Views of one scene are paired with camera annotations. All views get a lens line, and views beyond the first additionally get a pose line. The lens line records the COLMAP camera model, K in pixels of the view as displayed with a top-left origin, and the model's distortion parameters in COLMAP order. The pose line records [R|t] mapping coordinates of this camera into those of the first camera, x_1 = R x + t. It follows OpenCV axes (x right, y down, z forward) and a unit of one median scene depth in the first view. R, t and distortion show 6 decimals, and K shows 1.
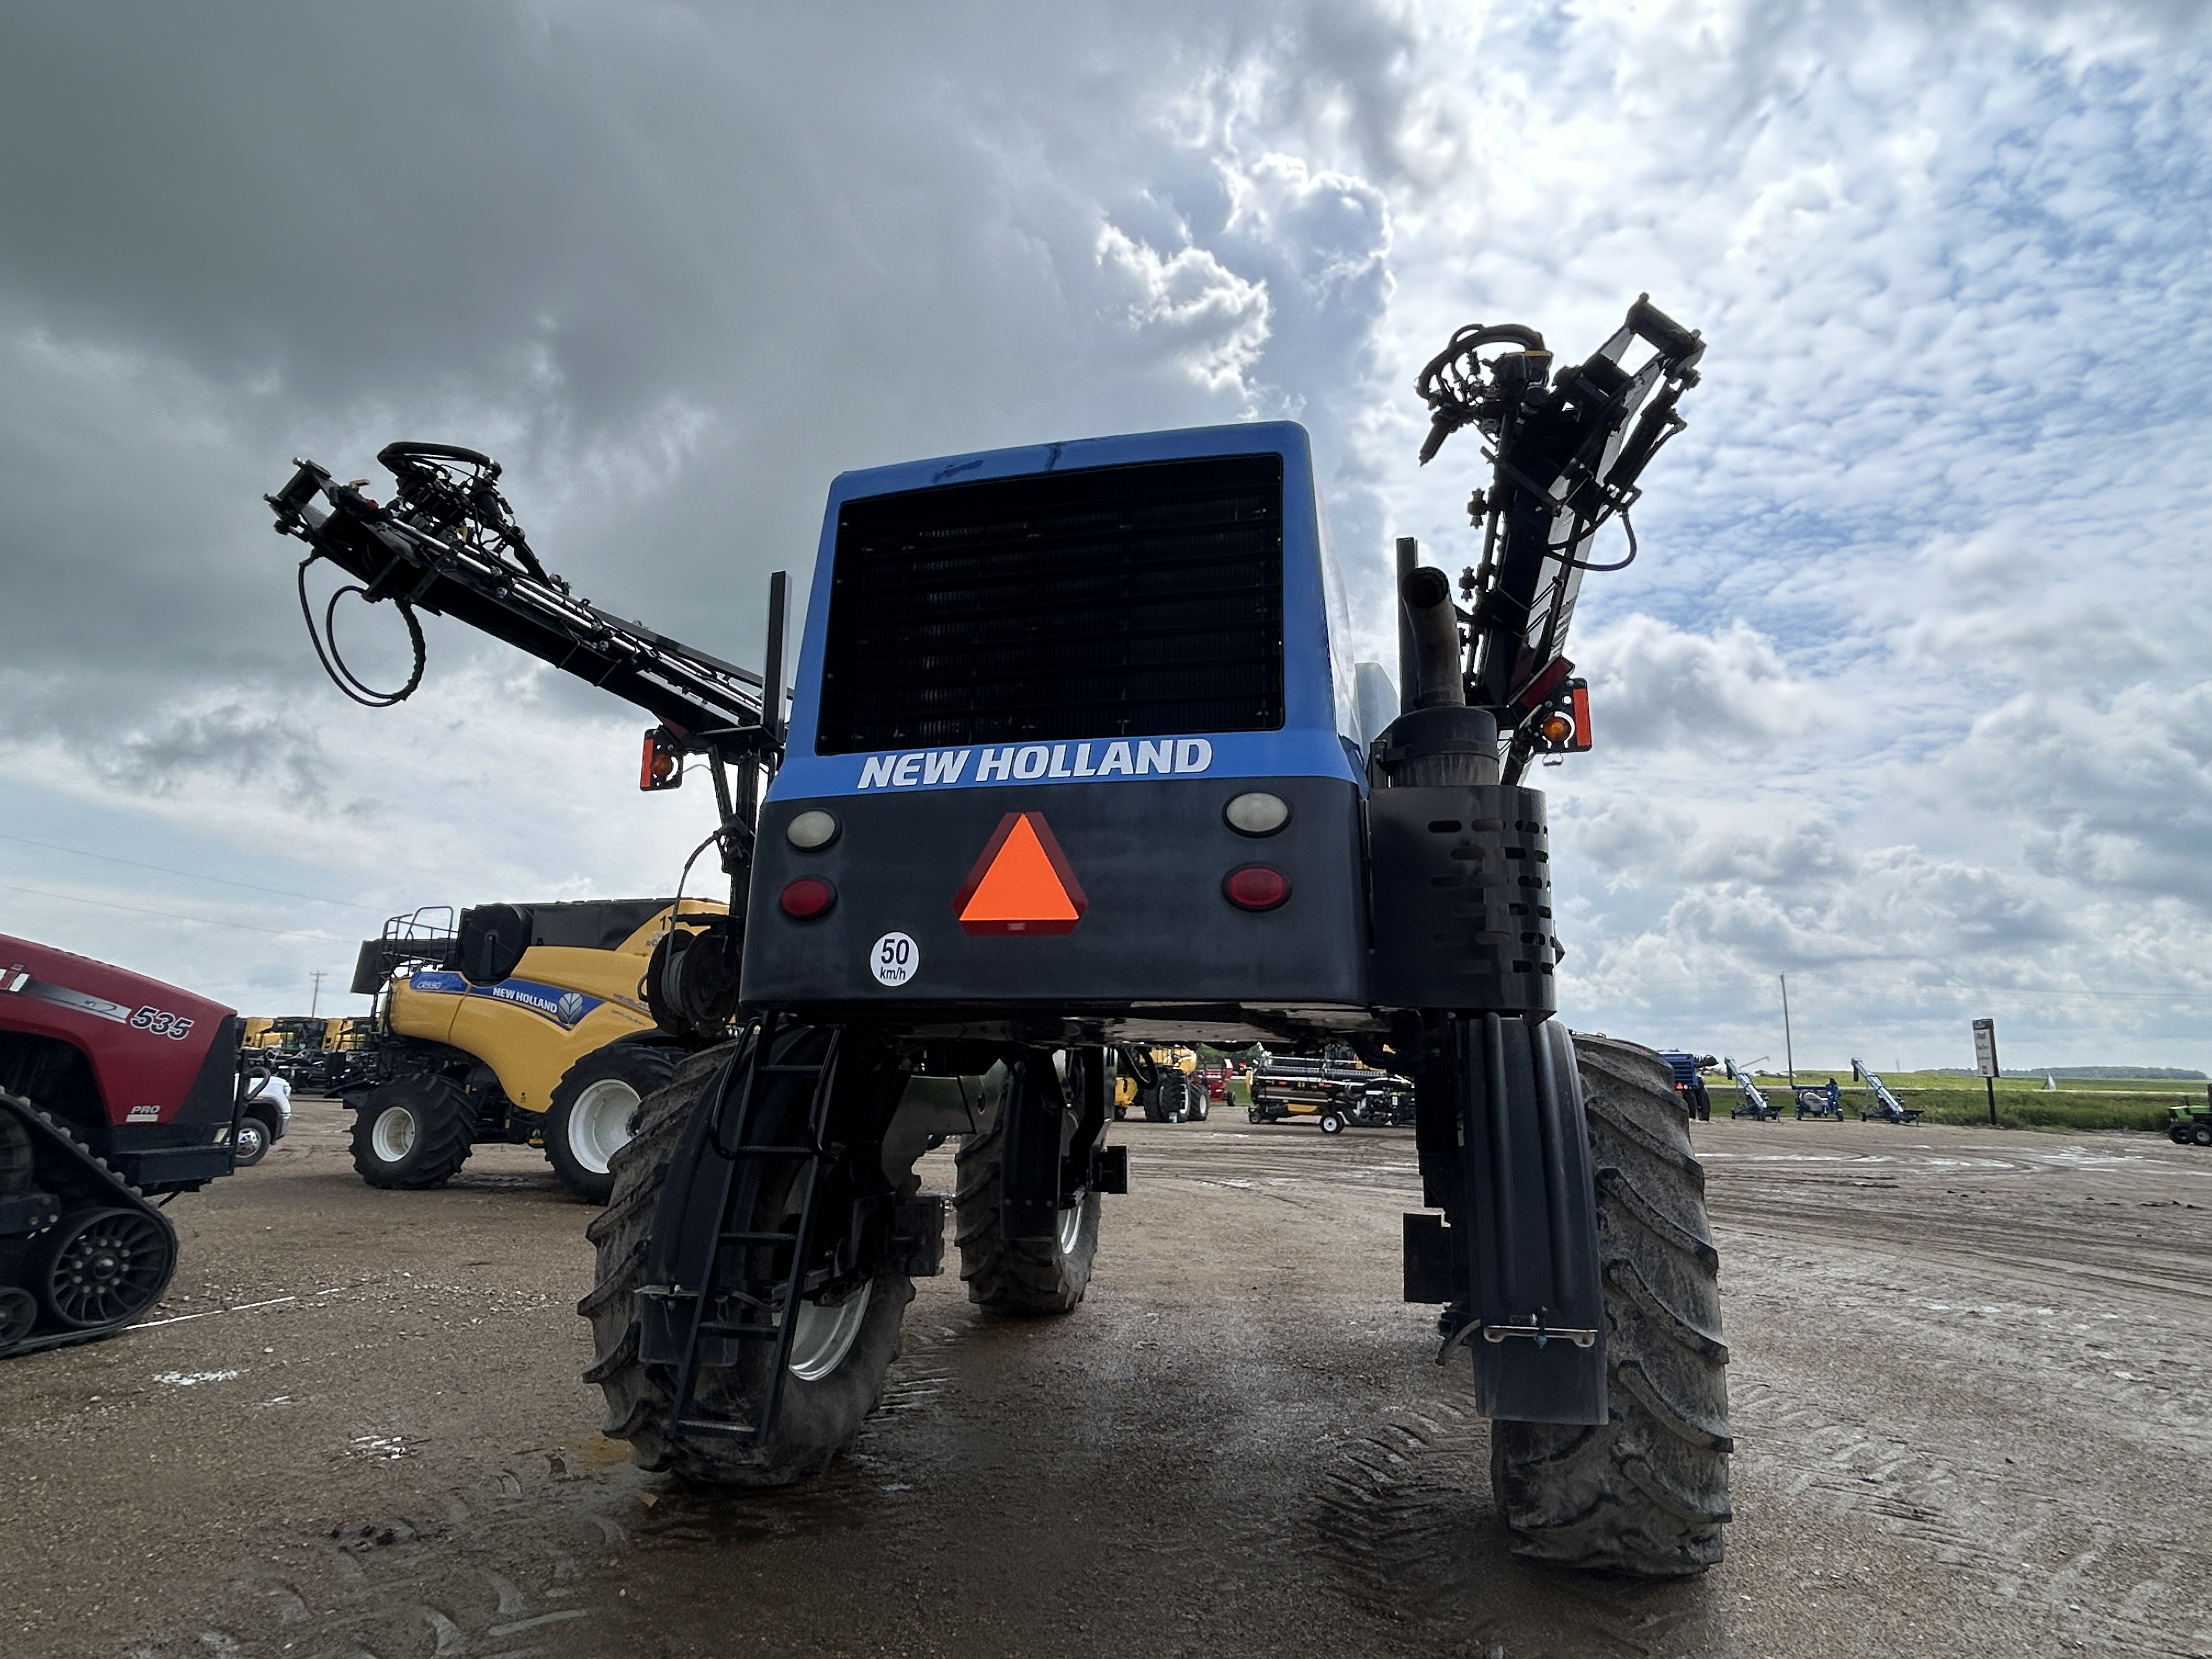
lens RADIAL K [[1231.7, 0, 1095.7], [0, 1231.7, 826.5], [0, 0, 1]] dist [-0.005317, 0.000724]
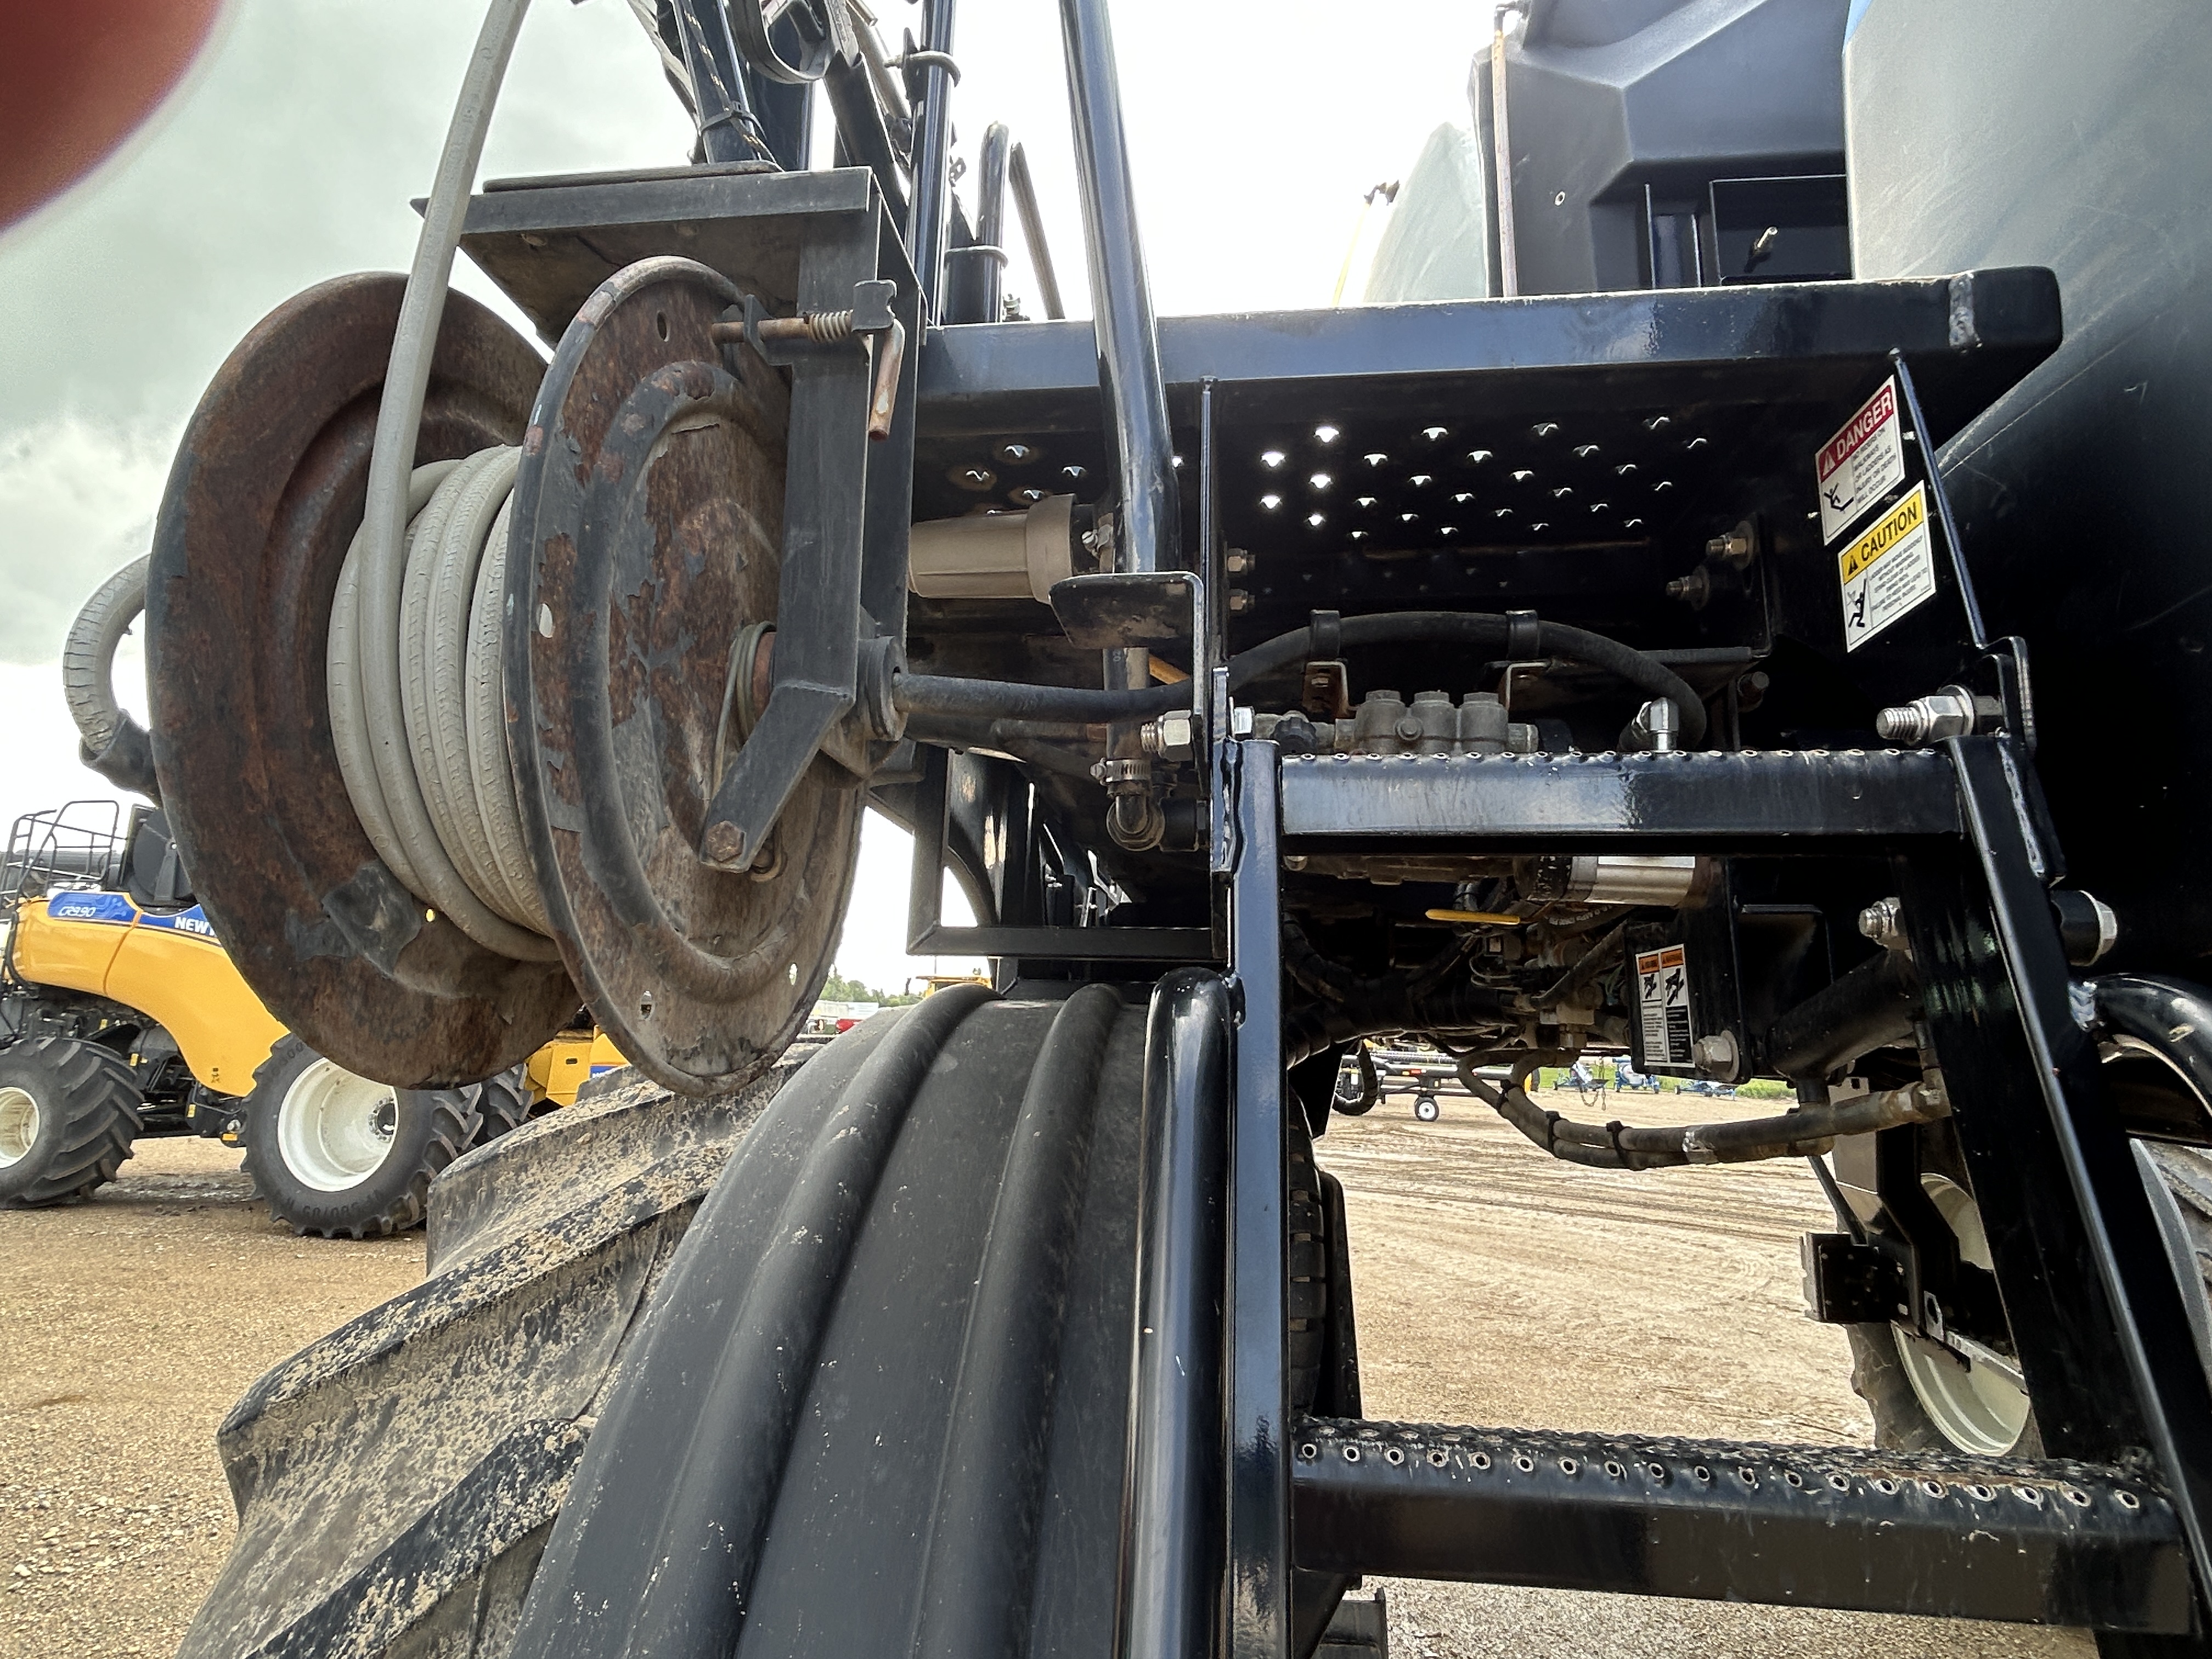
lens RADIAL K [[1231.7, 0, 1095.7], [0, 1231.7, 826.5], [0, 0, 1]] dist [-0.005317, 0.000724]
pose [[0.987886, 0.036798, 0.150753, -0.079299], [-0.041813, 0.998668, 0.030232, 0.036468], [-0.149440, -0.036170, 0.988109, 0.232706]]
